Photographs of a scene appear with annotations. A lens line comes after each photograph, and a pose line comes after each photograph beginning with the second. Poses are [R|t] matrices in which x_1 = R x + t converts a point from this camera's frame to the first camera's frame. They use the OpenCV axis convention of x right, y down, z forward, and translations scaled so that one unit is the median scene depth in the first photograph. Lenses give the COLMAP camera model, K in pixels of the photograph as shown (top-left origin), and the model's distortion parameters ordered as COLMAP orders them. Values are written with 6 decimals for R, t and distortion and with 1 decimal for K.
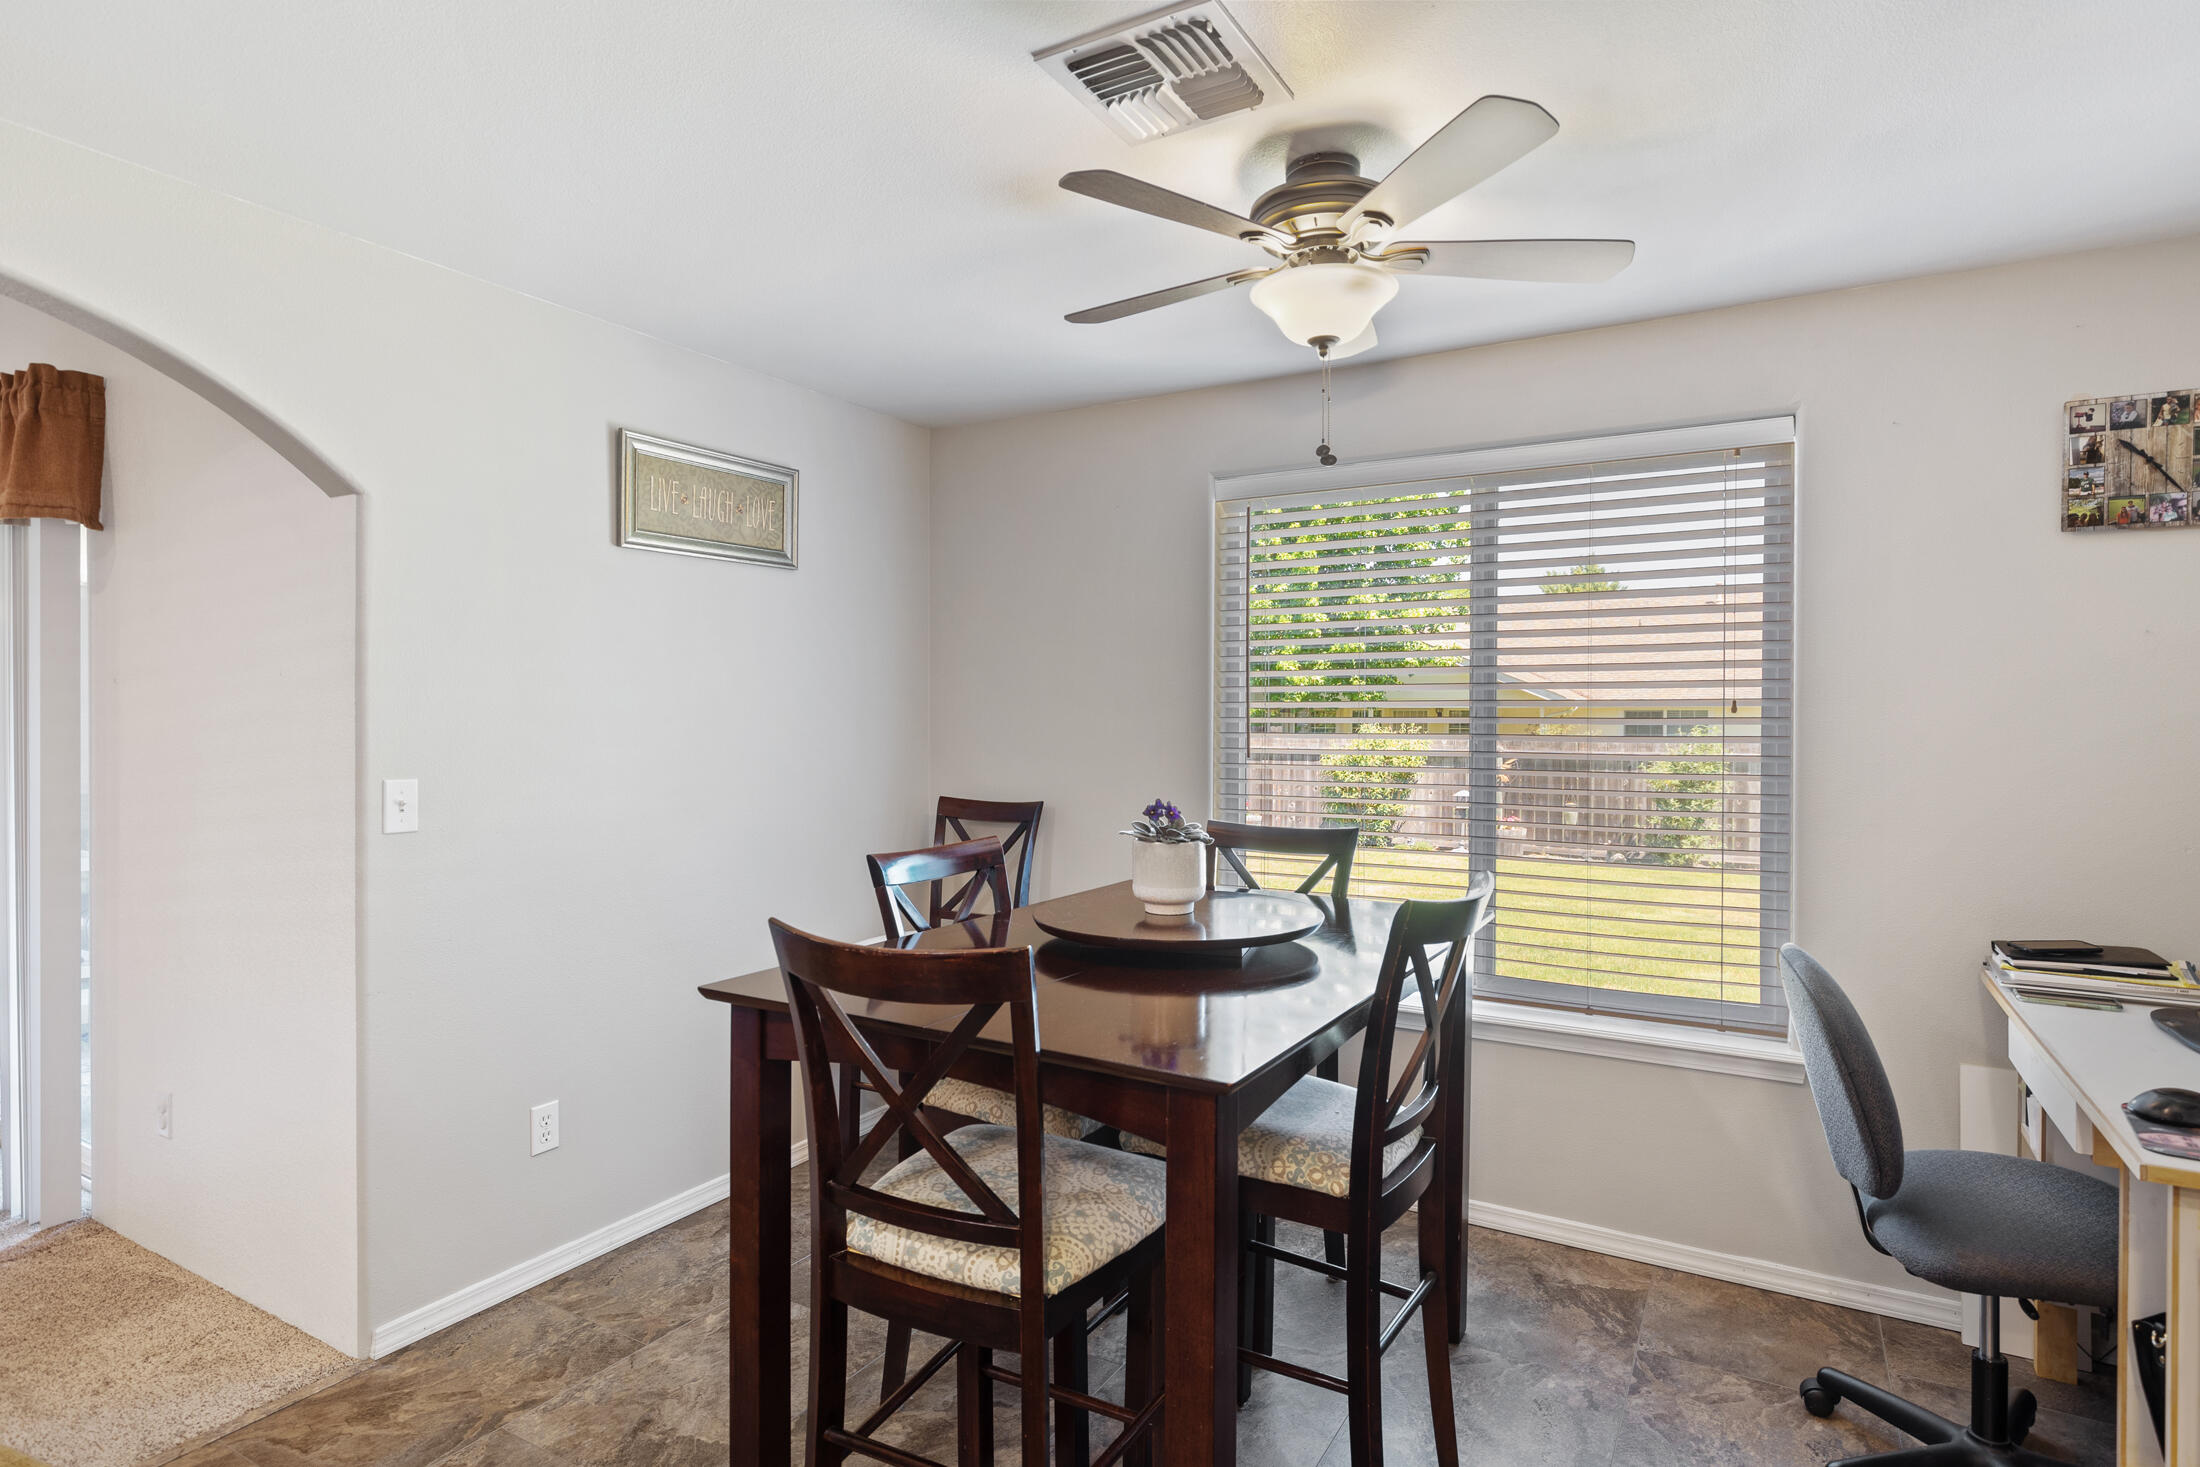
lens RADIAL K [[1135.4, 0, 1107.8], [0, 1135.4, 725.3], [0, 0, 1]] dist [0.002686, 0.000532]
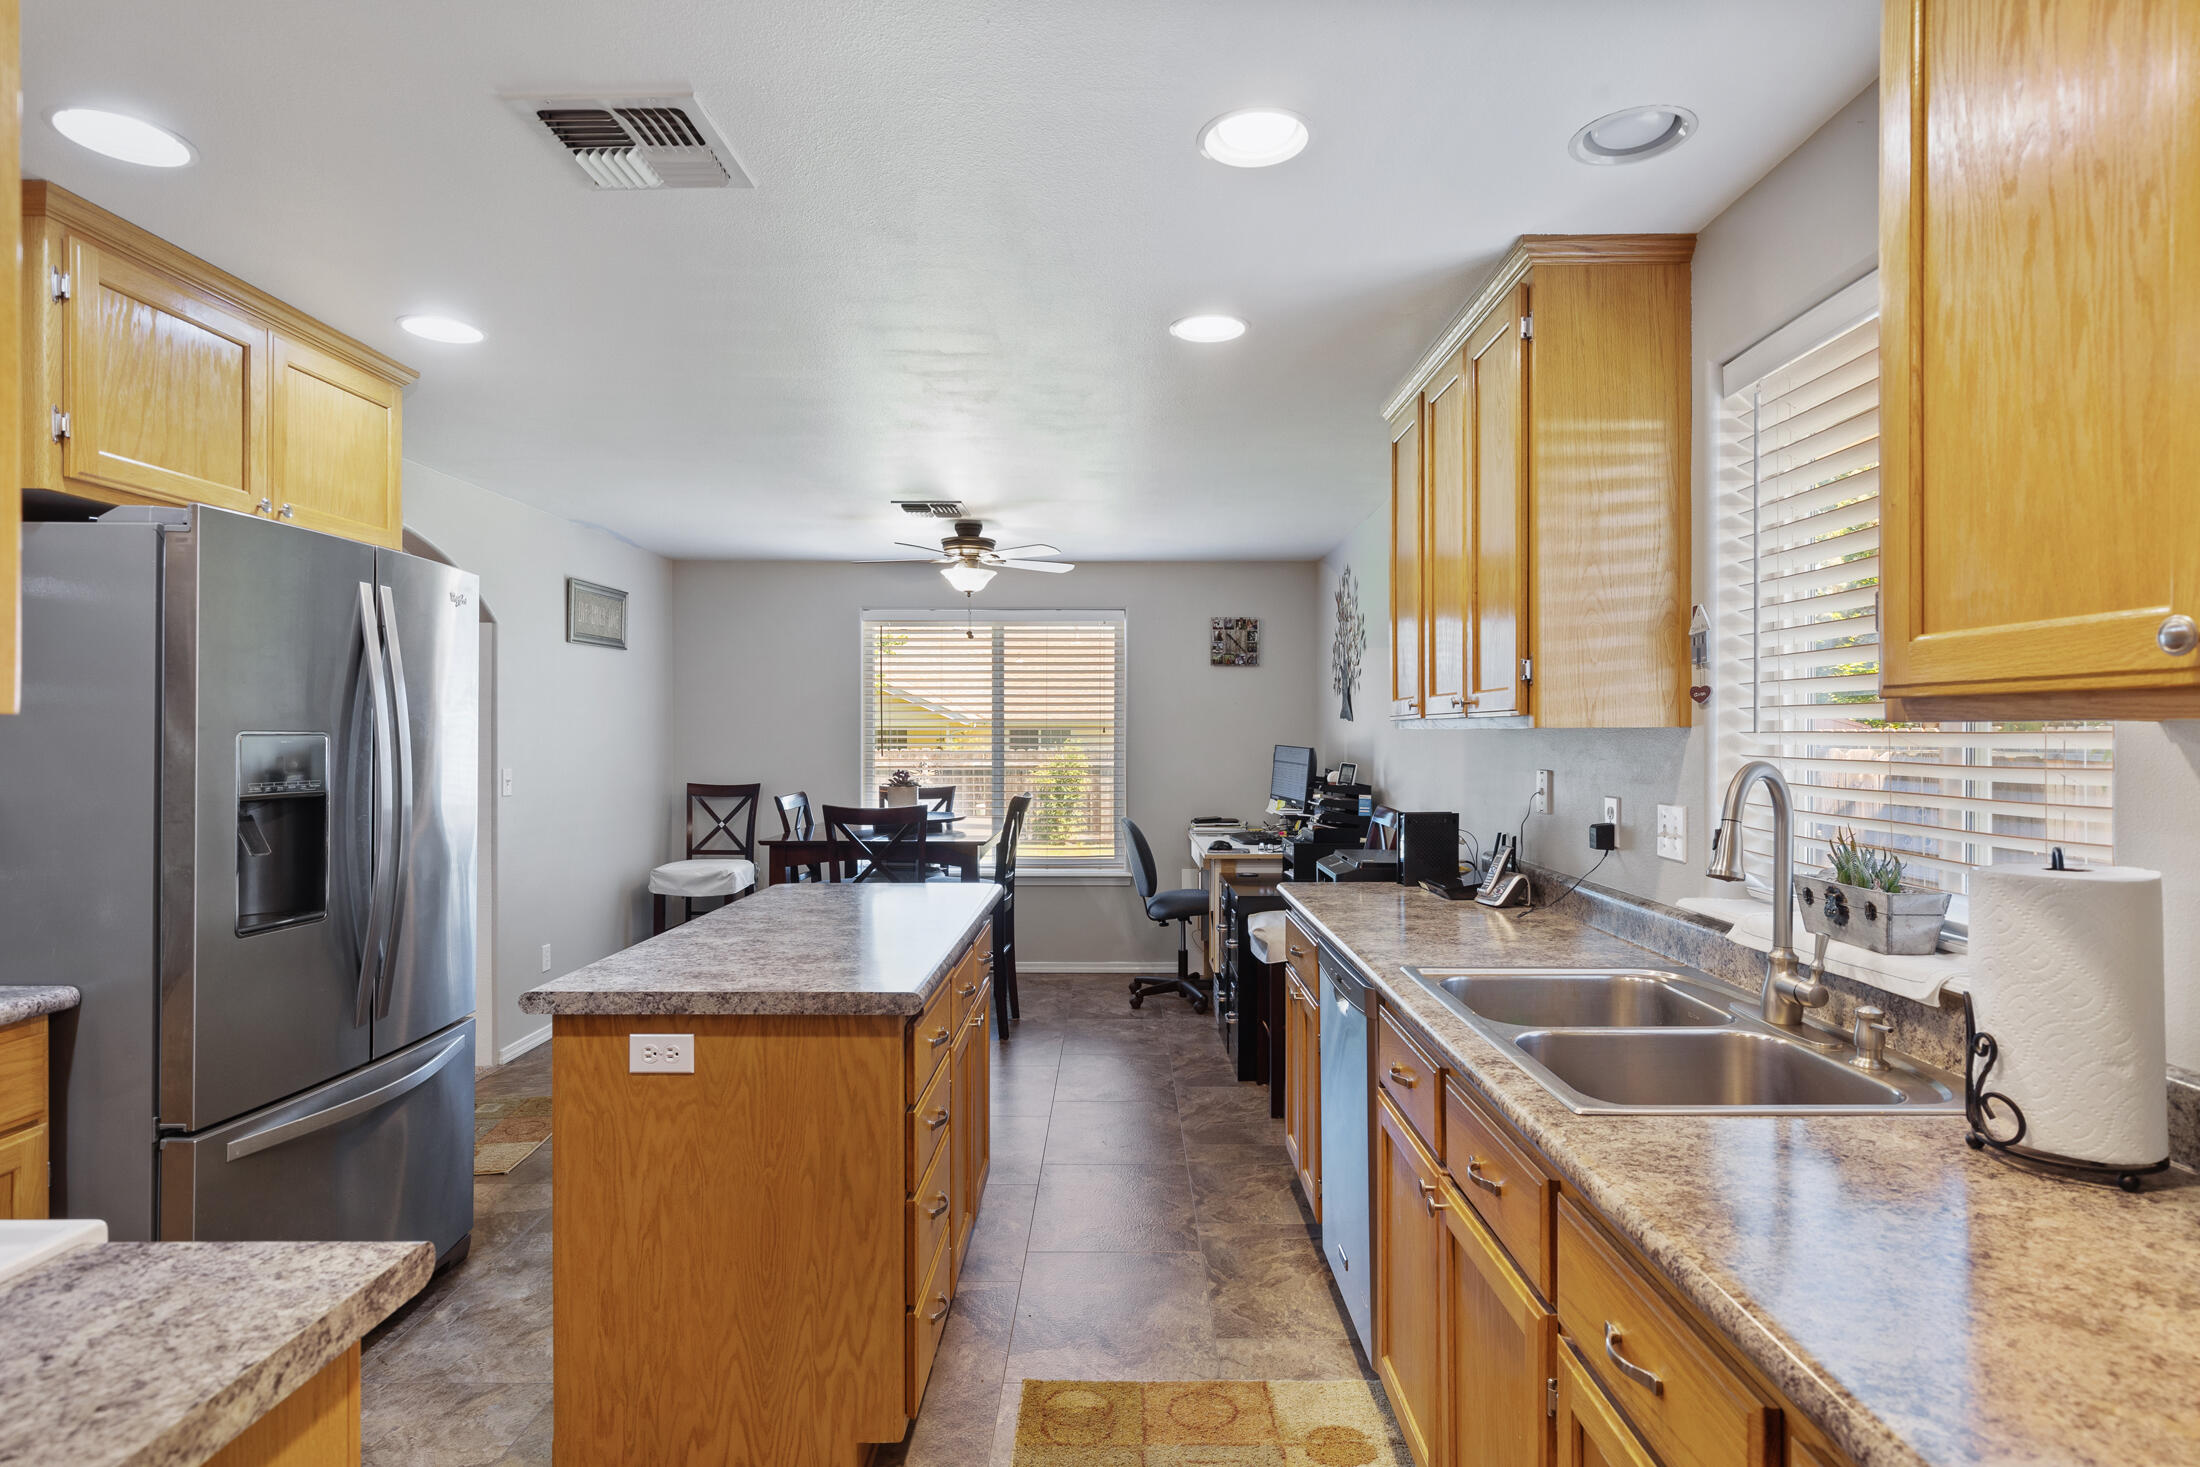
lens RADIAL K [[1135.4, 0, 1107.8], [0, 1135.4, 725.3], [0, 0, 1]] dist [0.002686, 0.000532]
pose [[0.870611, 0.000925, 0.491971, -0.649061], [0.004860, 0.999933, -0.010481, -0.001068], [-0.491948, 0.011516, 0.870548, -1.135710]]
